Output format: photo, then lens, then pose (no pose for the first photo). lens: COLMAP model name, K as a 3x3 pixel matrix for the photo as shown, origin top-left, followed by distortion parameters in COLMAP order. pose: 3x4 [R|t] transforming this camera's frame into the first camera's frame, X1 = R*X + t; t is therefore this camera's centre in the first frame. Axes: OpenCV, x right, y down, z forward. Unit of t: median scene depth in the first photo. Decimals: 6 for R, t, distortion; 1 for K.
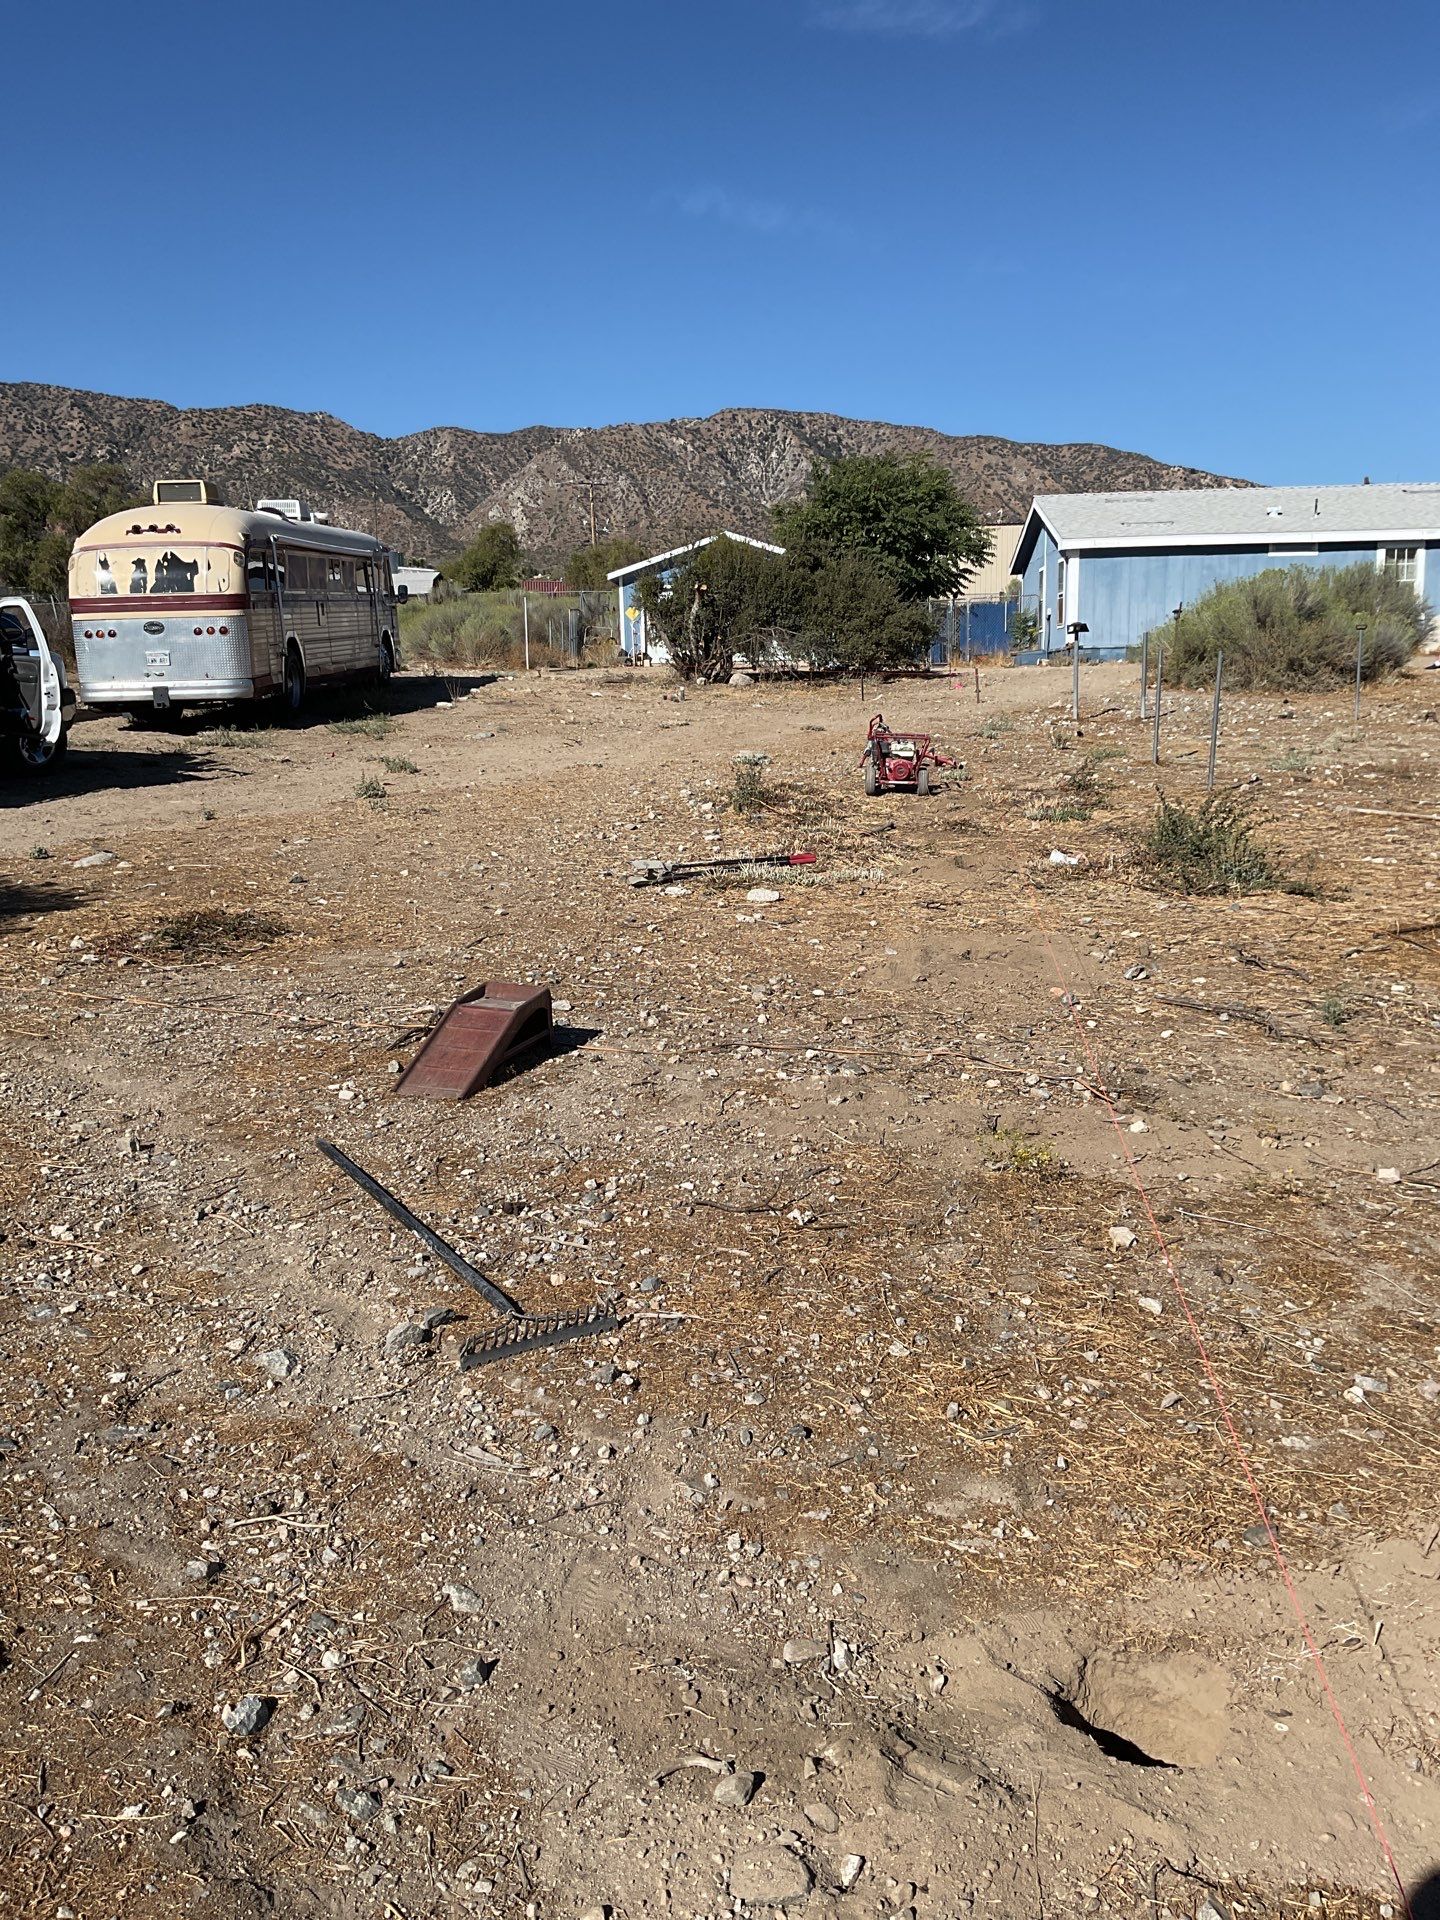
lens RADIAL K [[1593.9, 0, 714.9], [0, 1593.9, 966.1], [0, 0, 1]] dist [0.092658, -0.190567]
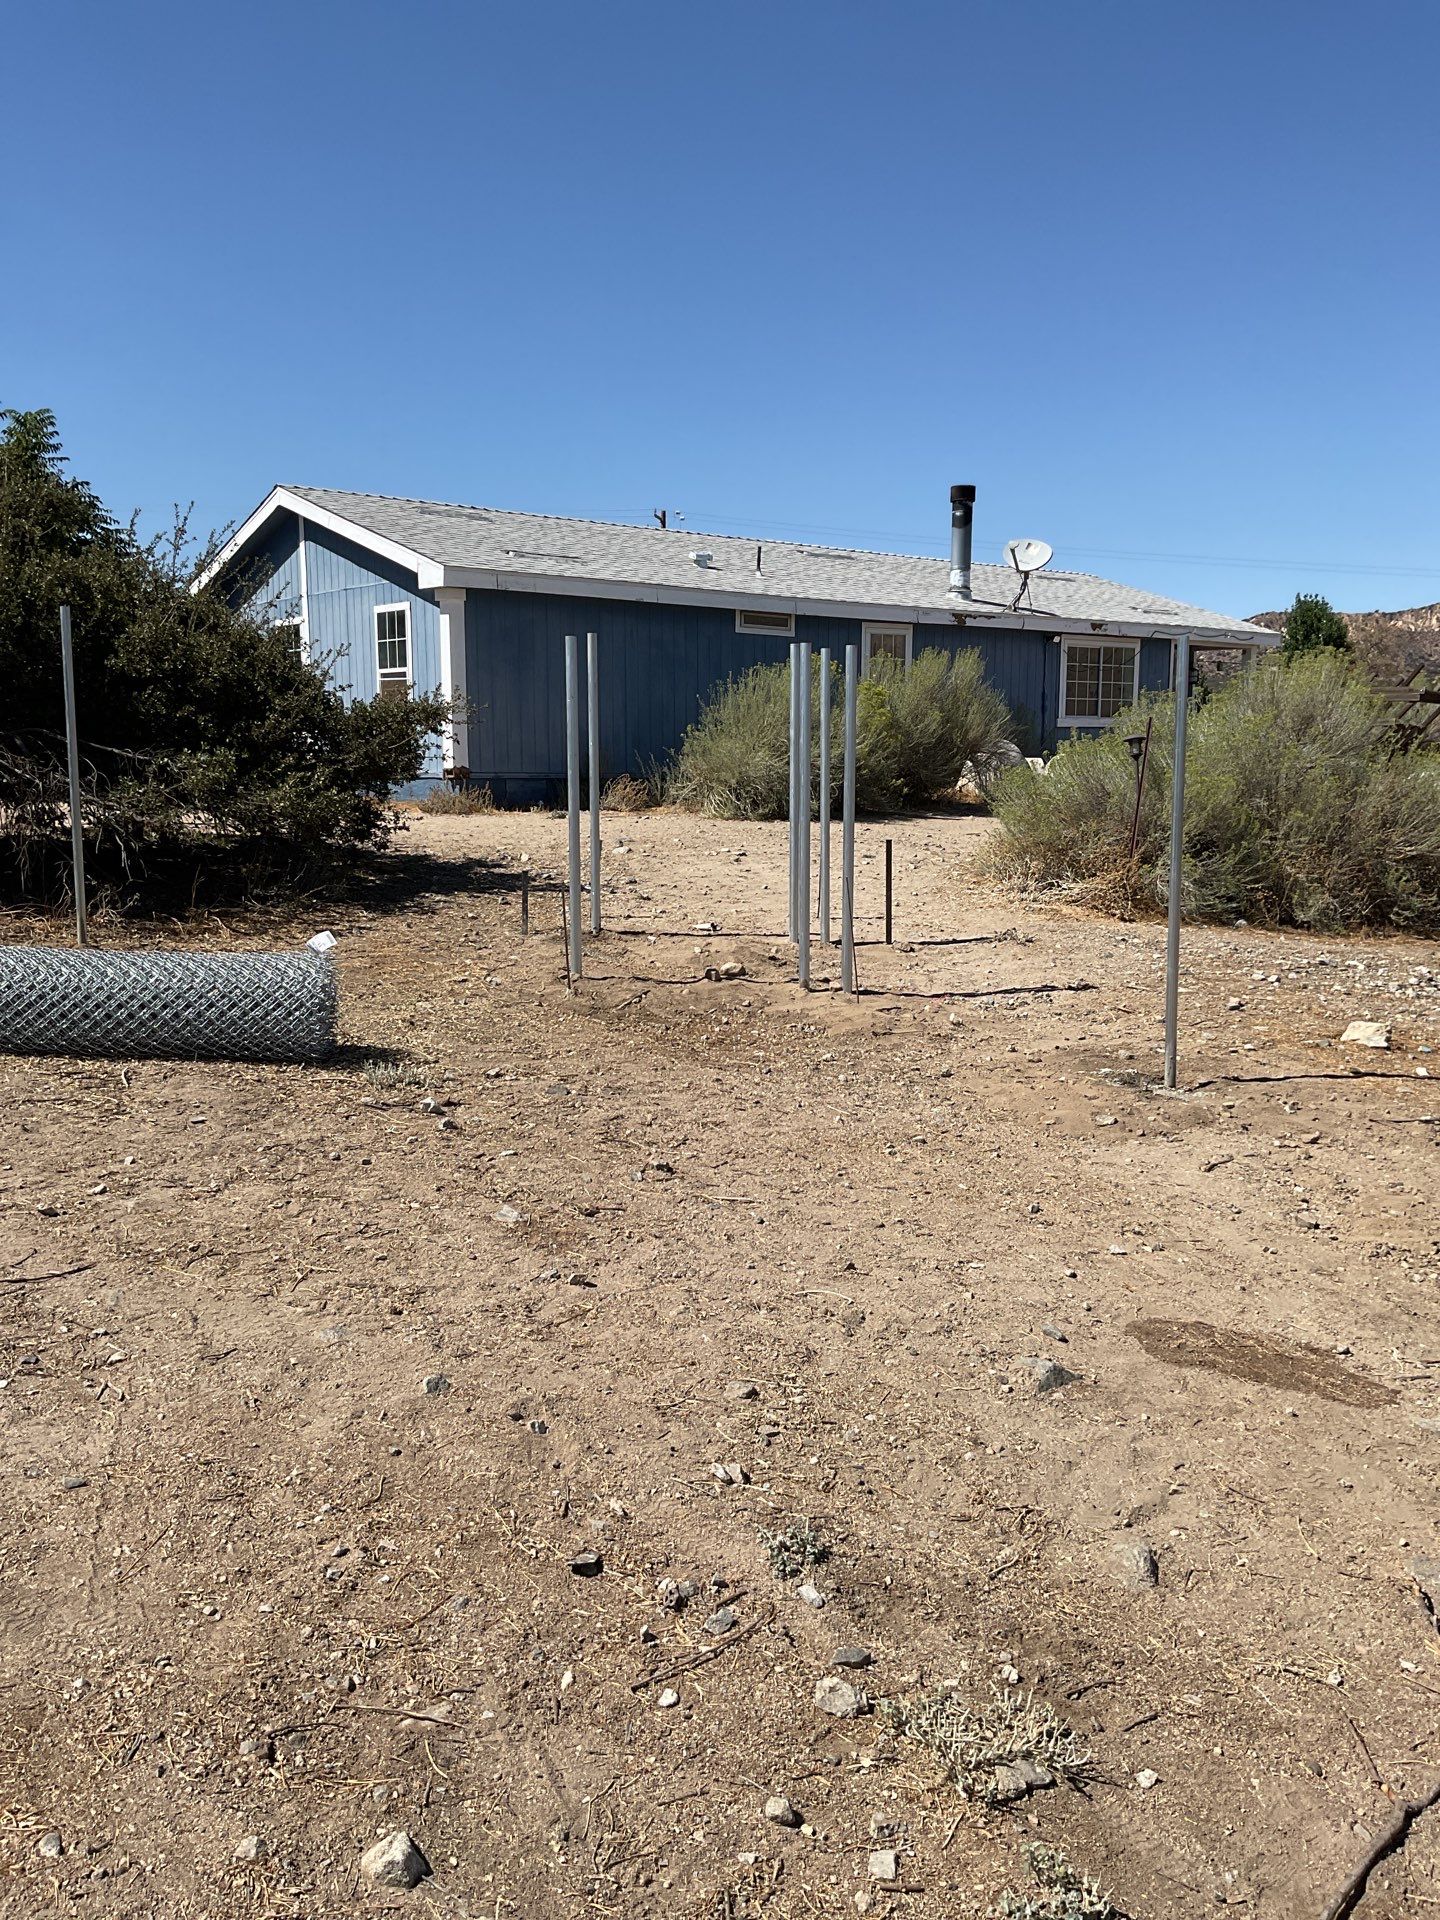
lens RADIAL K [[1595.8, 0, 720.0], [0, 1595.8, 960.0], [0, 0, 1]] dist [0.124069, -0.267753]
pose [[0.731758, -0.067408, 0.678223, -0.019770], [0.101178, 0.994815, -0.010291, -0.034542], [-0.674013, 0.076152, 0.734784, 0.156029]]
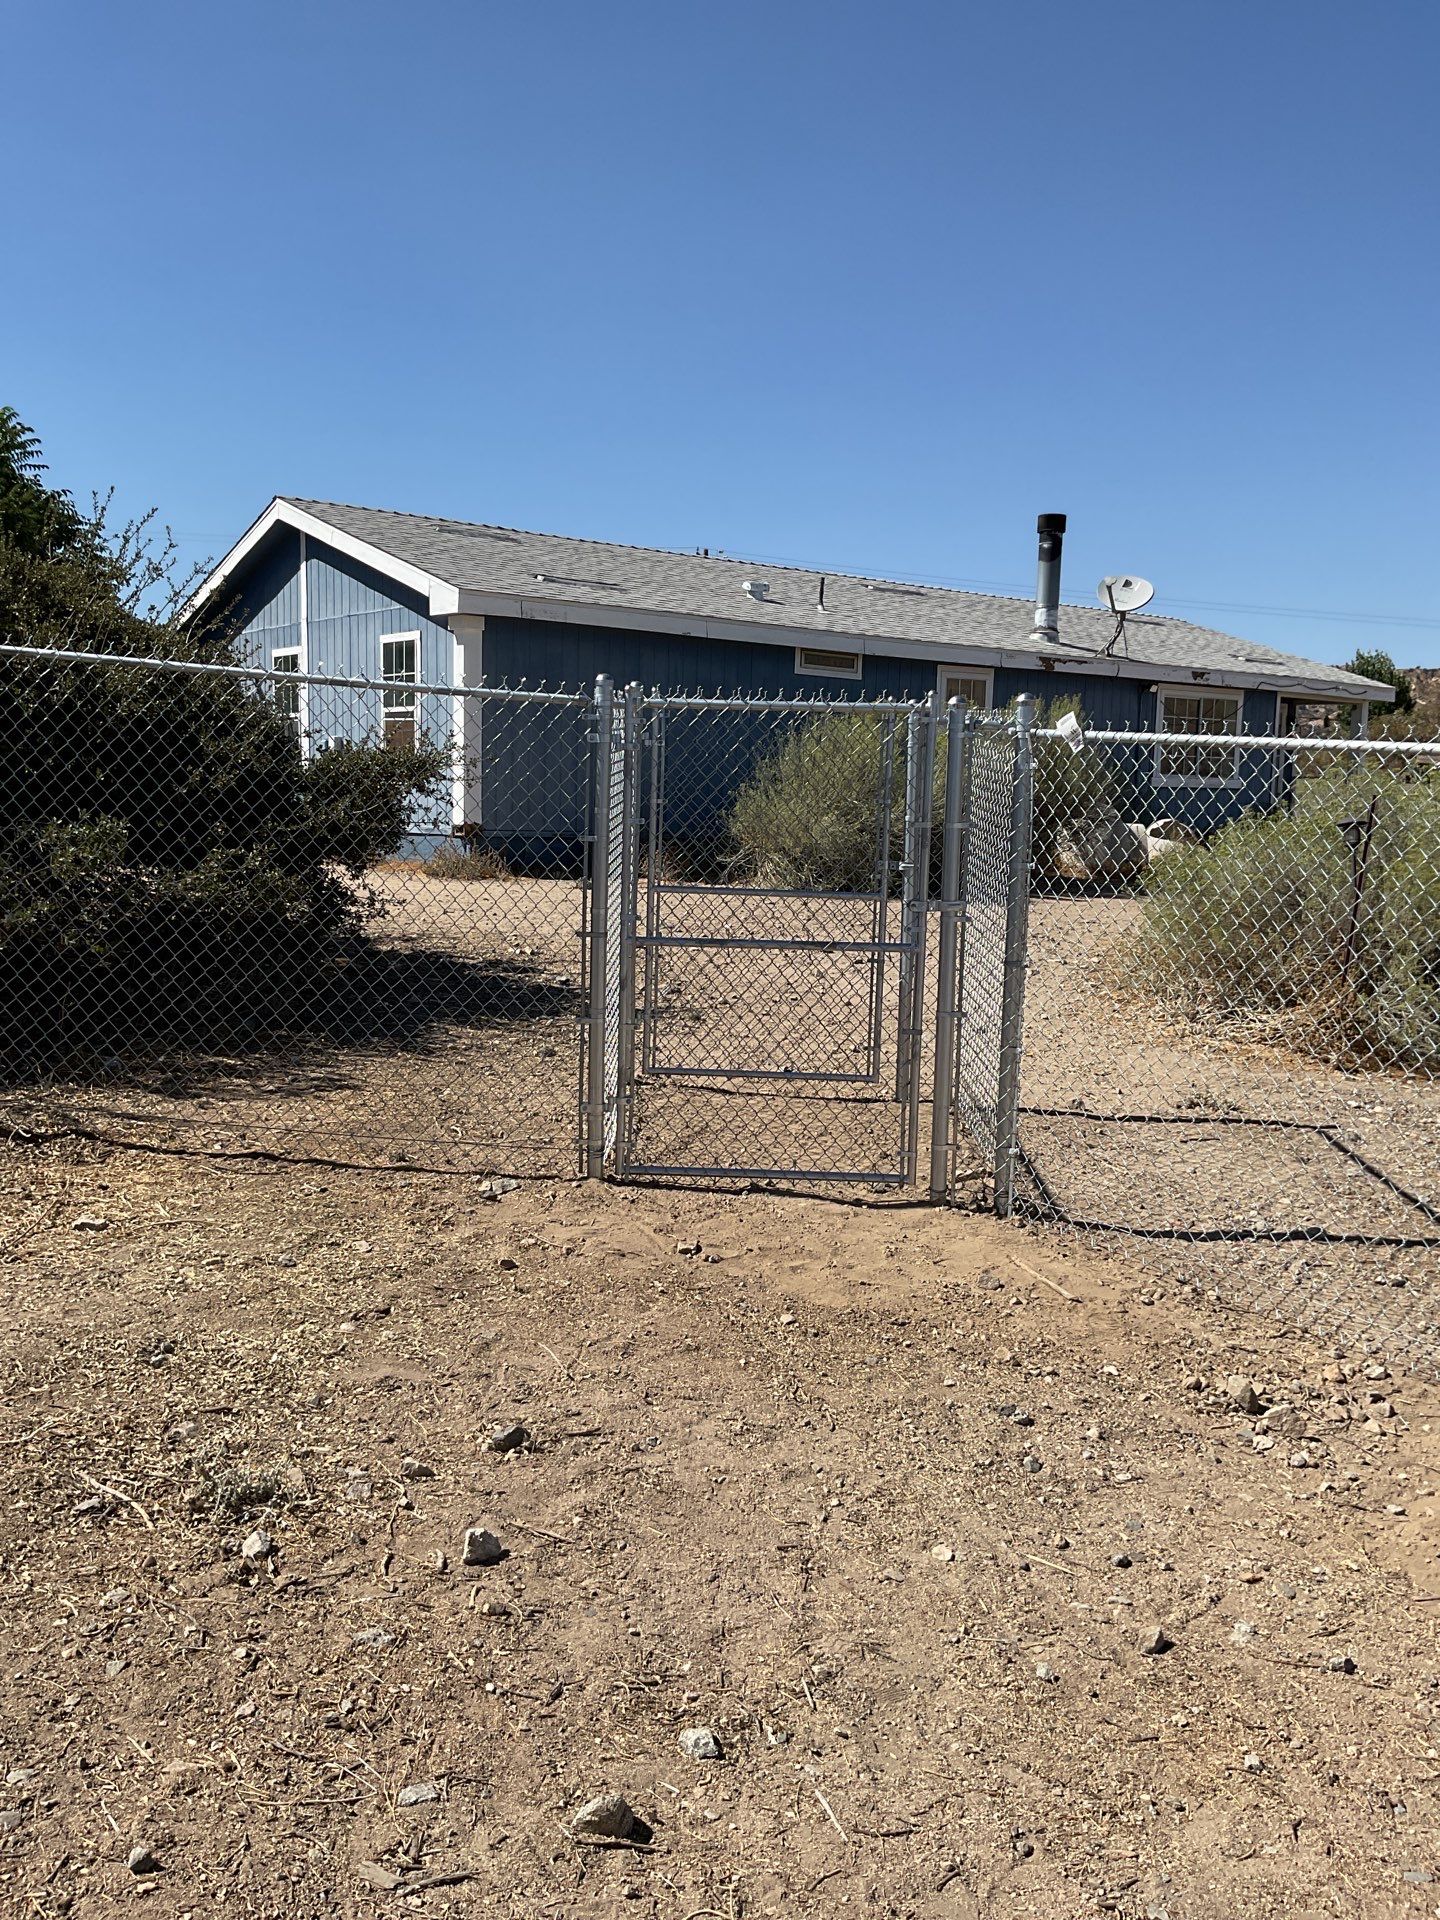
lens RADIAL K [[1595.8, 0, 720.0], [0, 1595.8, 960.0], [0, 0, 1]] dist [0.124069, -0.267753]
pose [[0.745438, -0.032788, 0.665768, -0.006155], [0.077018, 0.996337, -0.037167, -0.039107], [-0.662110, 0.078981, 0.745233, 0.172705]]
